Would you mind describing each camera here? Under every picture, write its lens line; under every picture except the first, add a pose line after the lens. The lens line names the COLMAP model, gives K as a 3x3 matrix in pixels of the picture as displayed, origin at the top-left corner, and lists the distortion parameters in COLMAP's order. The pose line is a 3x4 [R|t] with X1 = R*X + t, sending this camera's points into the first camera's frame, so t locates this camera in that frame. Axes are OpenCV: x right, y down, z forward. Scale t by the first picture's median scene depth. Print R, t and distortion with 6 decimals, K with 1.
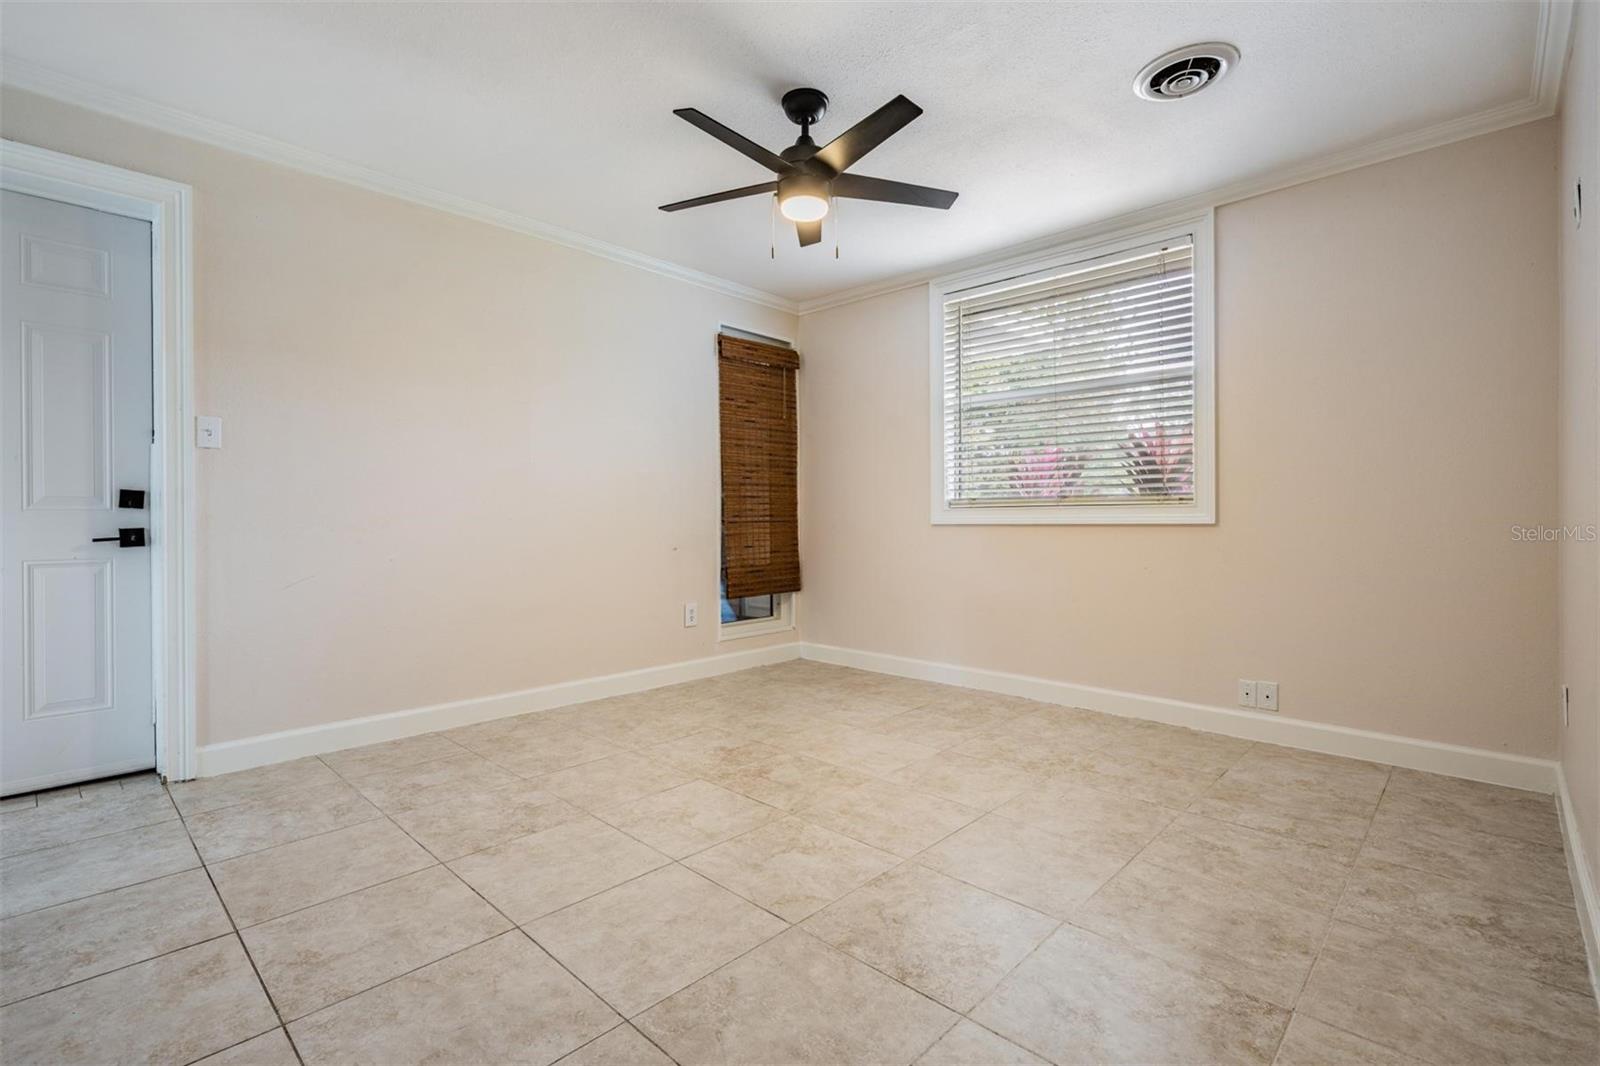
lens RADIAL K [[726.7, 0, 799.5], [0, 726.7, 527.0], [0, 0, 1]] dist [0.004692, 0.000617]
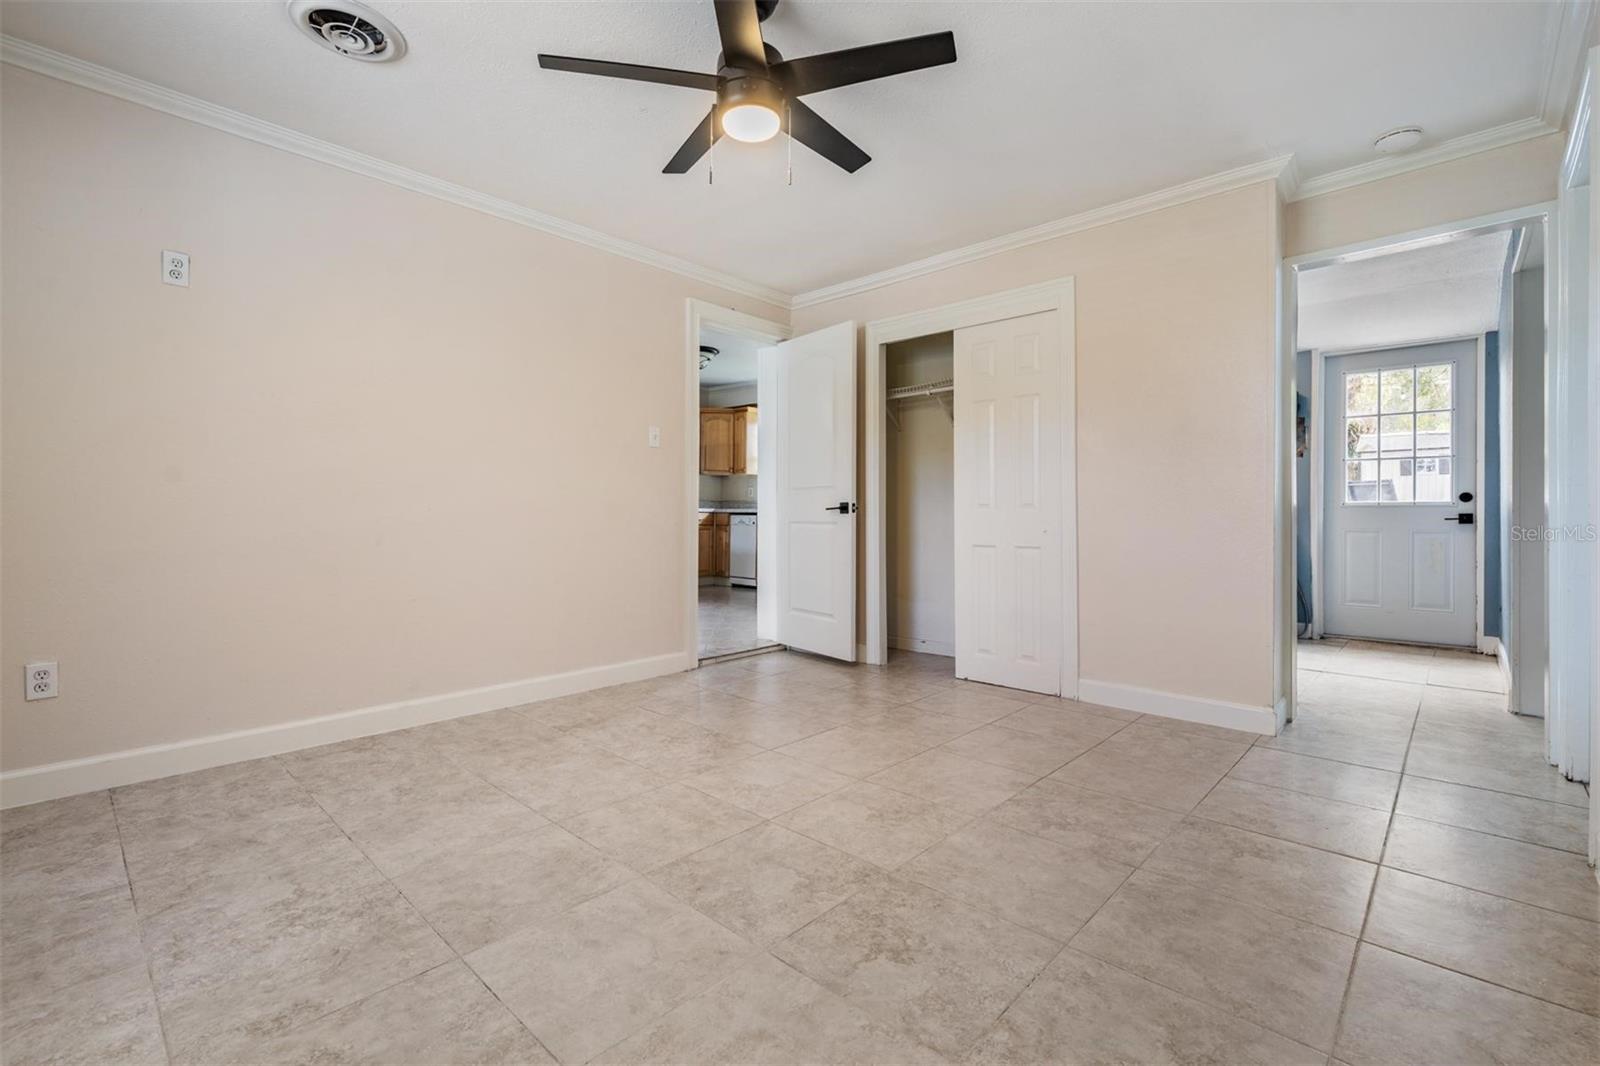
lens RADIAL K [[726.7, 0, 805.5], [0, 726.7, 517.4], [0, 0, 1]] dist [0.004692, 0.000617]
pose [[-0.999816, -0.000297, -0.019162, -0.040289], [-0.000573, 0.999897, 0.014374, -0.009810], [0.019156, 0.014382, -0.999713, 1.855233]]
